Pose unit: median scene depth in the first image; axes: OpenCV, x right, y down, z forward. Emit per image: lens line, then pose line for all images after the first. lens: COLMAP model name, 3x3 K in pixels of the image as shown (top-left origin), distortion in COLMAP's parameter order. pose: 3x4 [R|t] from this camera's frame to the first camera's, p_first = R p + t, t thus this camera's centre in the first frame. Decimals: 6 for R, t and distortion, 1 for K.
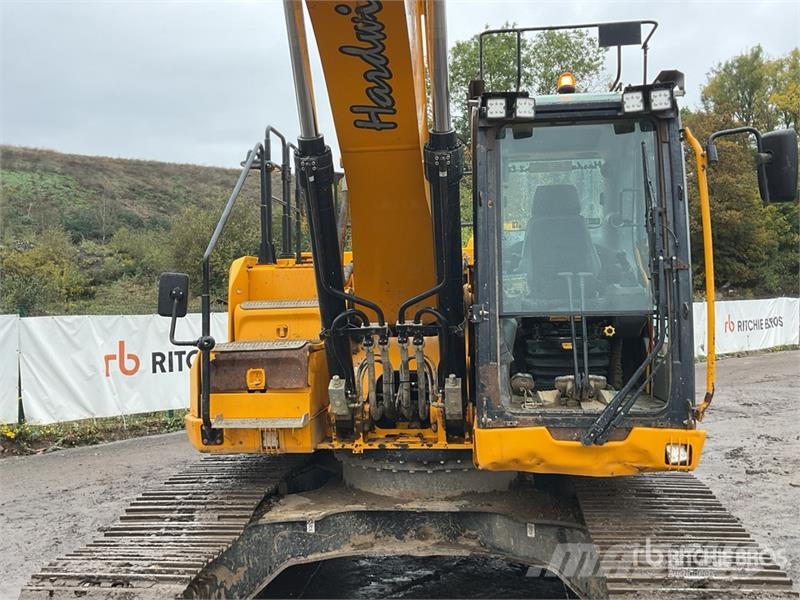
lens RADIAL K [[798.2, 0, 400.0], [0, 798.2, 300.2], [0, 0, 1]] dist [0.036283, 0.000000]
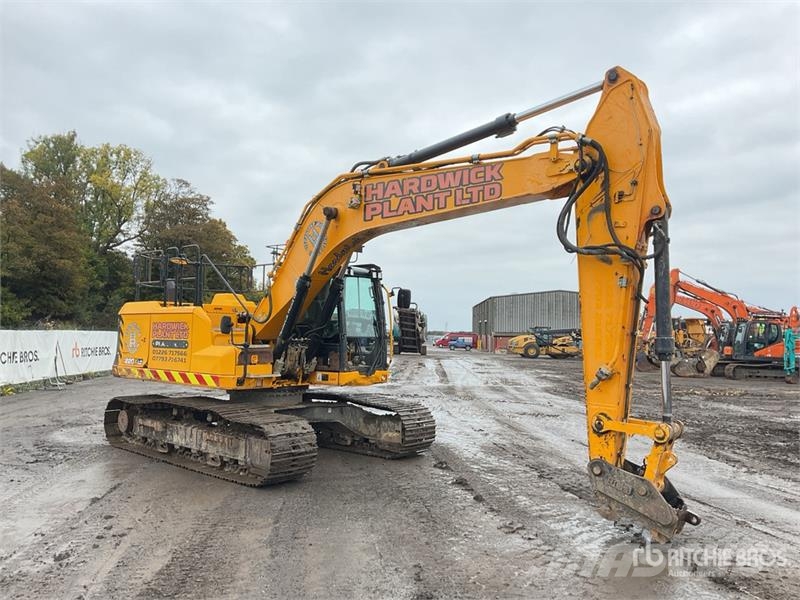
lens RADIAL K [[660.5, 0, 397.5], [0, 660.5, 304.3], [0, 0, 1]] dist [0.089118, -0.164481]
pose [[0.580776, 0.067616, 0.811250, -1.876033], [-0.035558, 0.997701, -0.057701, 0.032889], [-0.813286, 0.004665, 0.581845, -0.689767]]
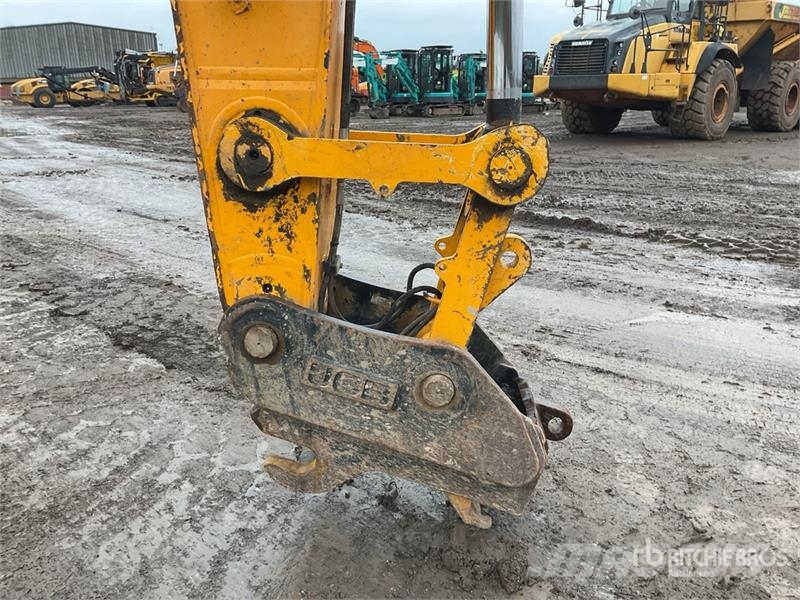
lens RADIAL K [[660.5, 0, 395.1], [0, 660.5, 299.0], [0, 0, 1]] dist [0.089118, -0.164481]
pose [[-0.041381, -0.282746, 0.958302, -0.600778], [0.001296, 0.959107, 0.283039, 0.188407], [-0.999143, 0.012954, -0.039322, -0.191839]]
